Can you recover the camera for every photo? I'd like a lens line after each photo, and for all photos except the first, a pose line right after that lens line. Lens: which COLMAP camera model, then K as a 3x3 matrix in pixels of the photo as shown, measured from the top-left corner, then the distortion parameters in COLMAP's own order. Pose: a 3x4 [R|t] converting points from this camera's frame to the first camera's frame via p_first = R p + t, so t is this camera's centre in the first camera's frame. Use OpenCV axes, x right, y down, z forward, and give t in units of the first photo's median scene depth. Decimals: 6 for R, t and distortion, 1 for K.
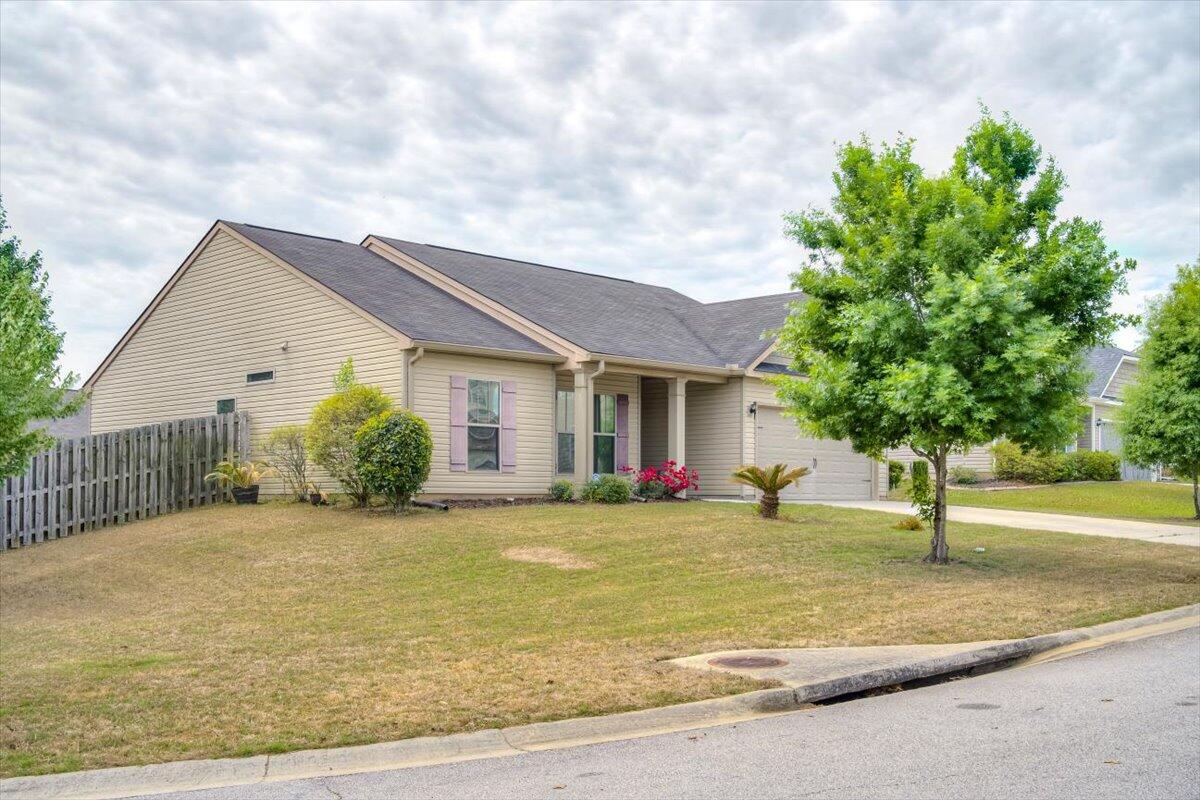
lens RADIAL K [[1273.6, 0, 600.0], [0, 1273.6, 400.0], [0, 0, 1]] dist [0.044507, 0.013723]
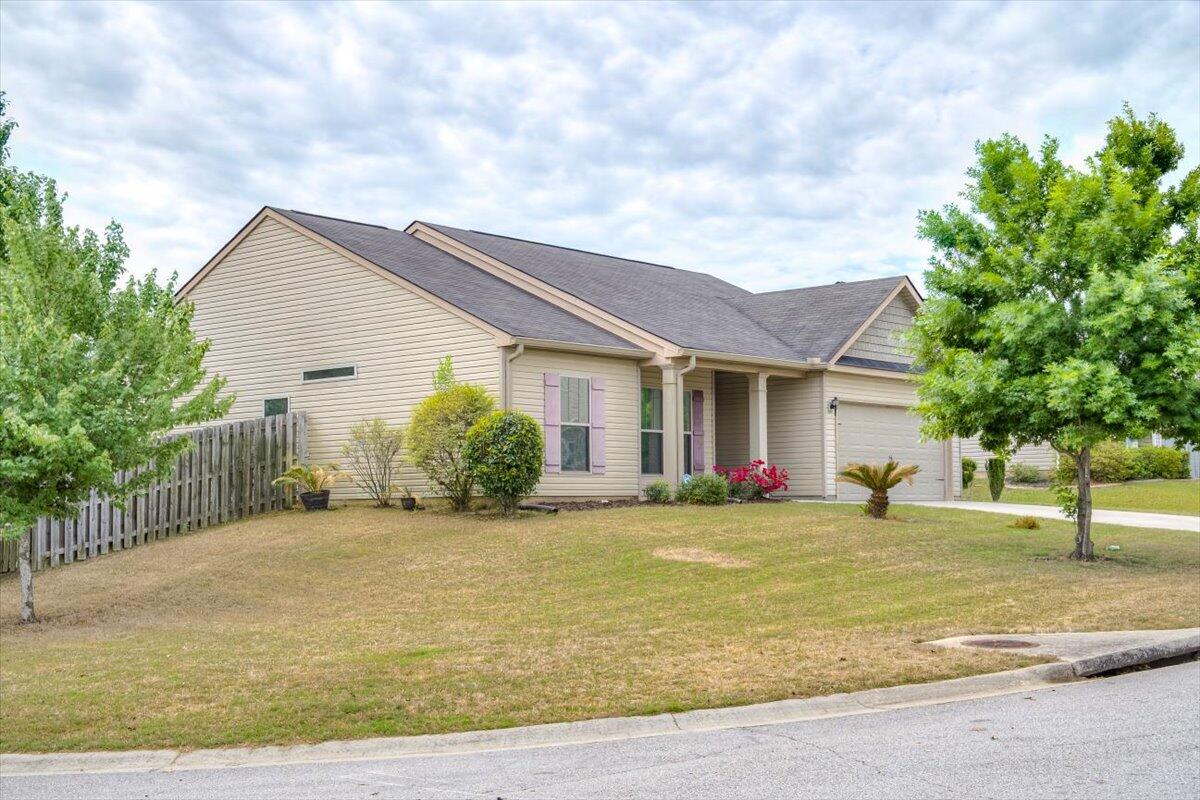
lens RADIAL K [[1492.9, 0, 600.0], [0, 1492.9, 384.8], [0, 0, 1]] dist [0.154072, 0.043008]
pose [[0.998268, -0.006552, 0.058466, -0.141265], [0.006780, 0.999970, -0.003708, -0.005781], [-0.058440, 0.004098, 0.998282, -0.126635]]
